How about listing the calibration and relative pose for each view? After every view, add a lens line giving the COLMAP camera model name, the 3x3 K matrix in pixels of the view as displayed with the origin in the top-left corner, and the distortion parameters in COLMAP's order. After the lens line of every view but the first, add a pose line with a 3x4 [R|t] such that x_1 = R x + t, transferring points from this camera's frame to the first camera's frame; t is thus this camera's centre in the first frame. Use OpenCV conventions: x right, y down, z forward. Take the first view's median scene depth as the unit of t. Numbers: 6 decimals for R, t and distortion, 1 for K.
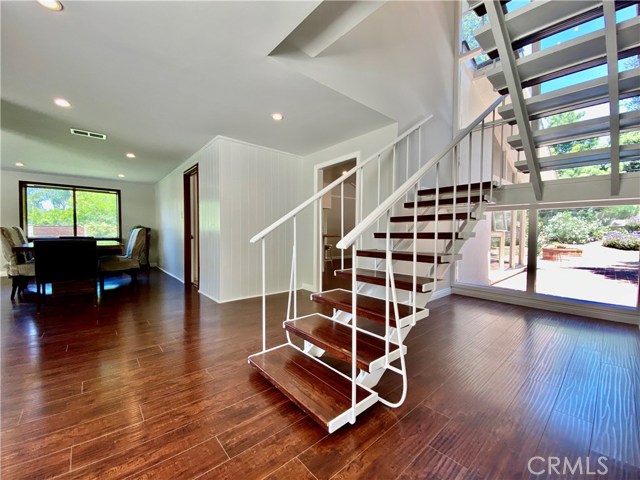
lens RADIAL K [[258.8, 0, 318.1], [0, 258.8, 242.9], [0, 0, 1]] dist [0.030041, -0.024469]
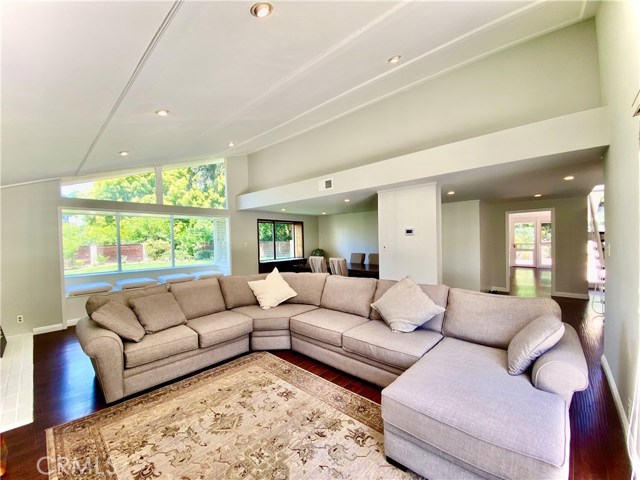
lens RADIAL K [[259.2, 0, 317.0], [0, 259.2, 242.2], [0, 0, 1]] dist [0.015974, -0.018596]
pose [[0.992767, -0.028940, 0.116515, -0.874818], [0.031597, 0.999280, -0.021024, -0.074724], [-0.115823, 0.024553, 0.992966, -0.290541]]
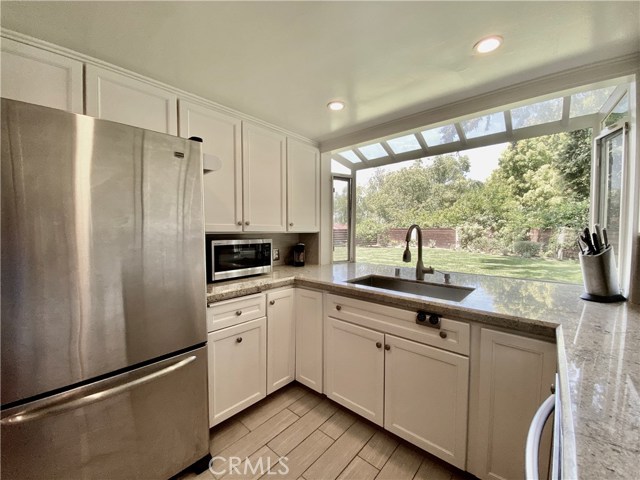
lens RADIAL K [[258.8, 0, 318.1], [0, 258.8, 242.9], [0, 0, 1]] dist [0.030041, -0.024469]
pose [[0.140186, 0.052192, -0.988749, -0.224870], [-0.040217, 0.998086, 0.046983, -0.099428], [0.989308, 0.033178, 0.142017, 1.101545]]
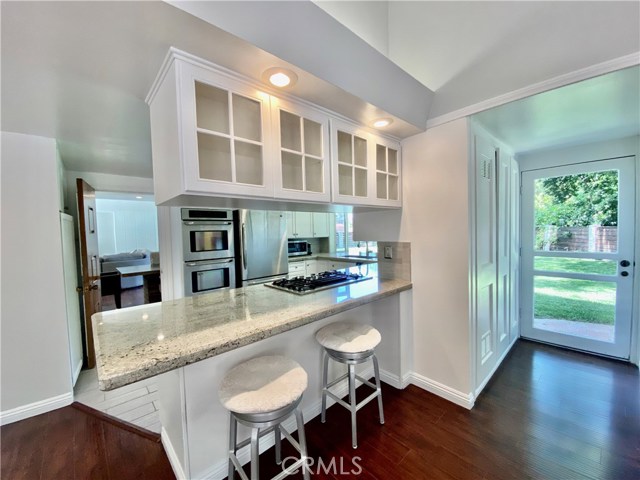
lens RADIAL K [[258.3, 0, 320.6], [0, 258.3, 241.9], [0, 0, 1]] dist [0.014241, -0.024061]
pose [[0.029907, 0.039395, -0.998776, 0.212895], [-0.013562, 0.999147, 0.039004, -0.112494], [0.999461, 0.012378, 0.030416, 1.106527]]
